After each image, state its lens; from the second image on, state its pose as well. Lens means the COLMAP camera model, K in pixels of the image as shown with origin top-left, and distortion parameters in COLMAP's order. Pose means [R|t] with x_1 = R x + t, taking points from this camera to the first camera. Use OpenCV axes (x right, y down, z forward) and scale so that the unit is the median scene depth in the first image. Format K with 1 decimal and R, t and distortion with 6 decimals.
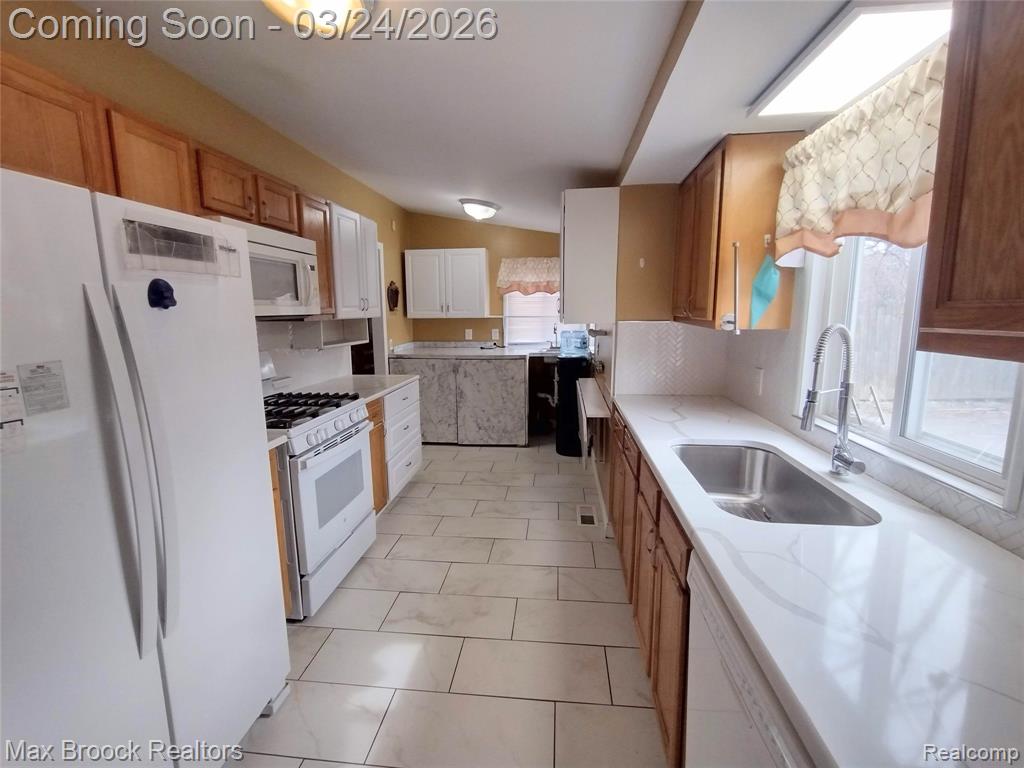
lens RADIAL K [[464.5, 0, 504.9], [0, 464.5, 382.3], [0, 0, 1]] dist [-0.003950, -0.000494]
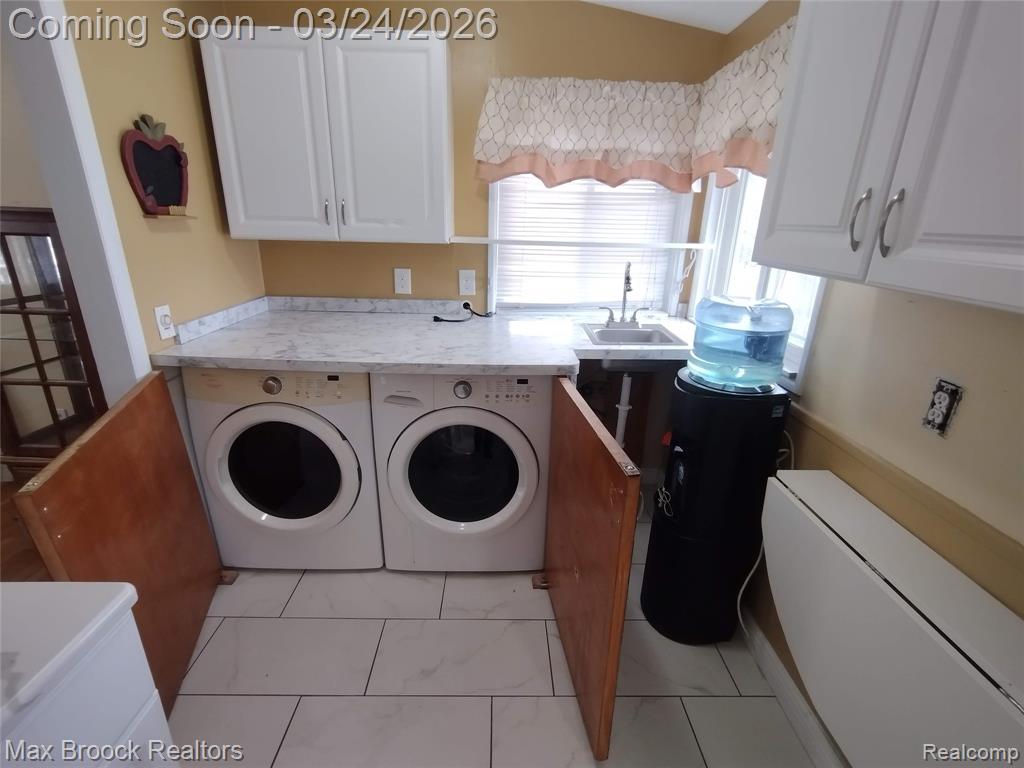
lens RADIAL K [[464.5, 0, 504.9], [0, 464.5, 382.3], [0, 0, 1]] dist [-0.003950, -0.000494]
pose [[0.991666, -0.011904, 0.128286, -0.043997], [-0.011163, 0.984039, 0.177600, -0.093751], [-0.128353, -0.177552, 0.975705, 0.594099]]
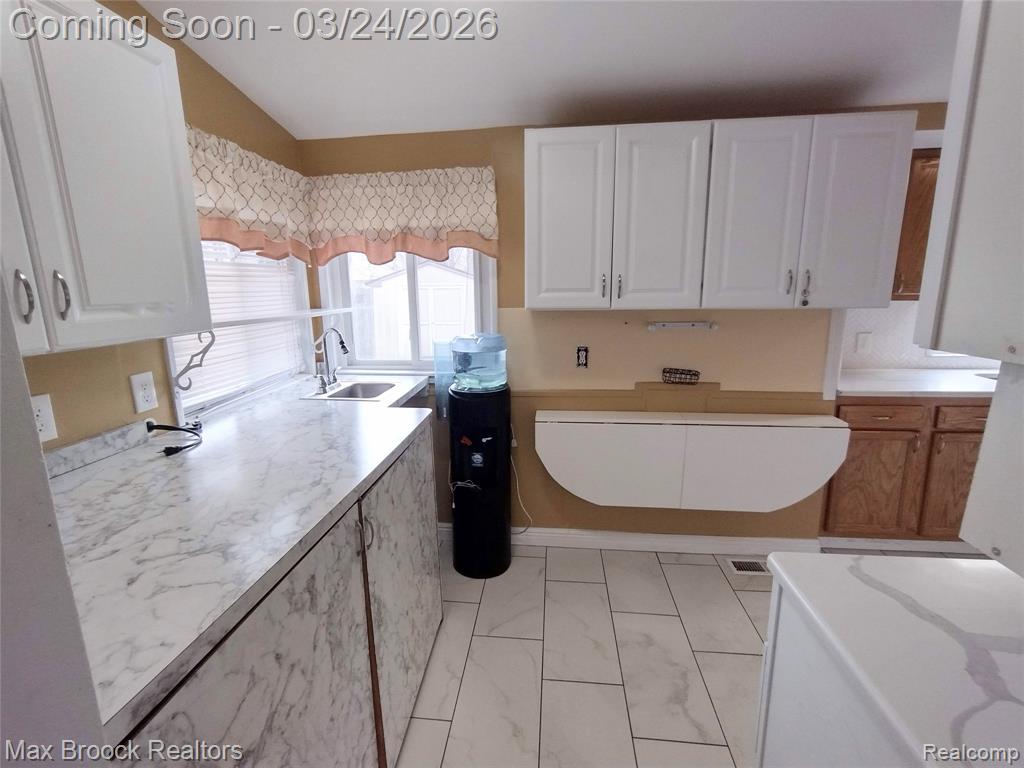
lens RADIAL K [[464.5, 0, 504.9], [0, 464.5, 382.3], [0, 0, 1]] dist [-0.003950, -0.000494]
pose [[-0.003746, -0.191703, 0.981446, -0.301535], [0.174984, 0.966184, 0.189390, -0.129202], [-0.984564, 0.172446, 0.029925, 0.814877]]
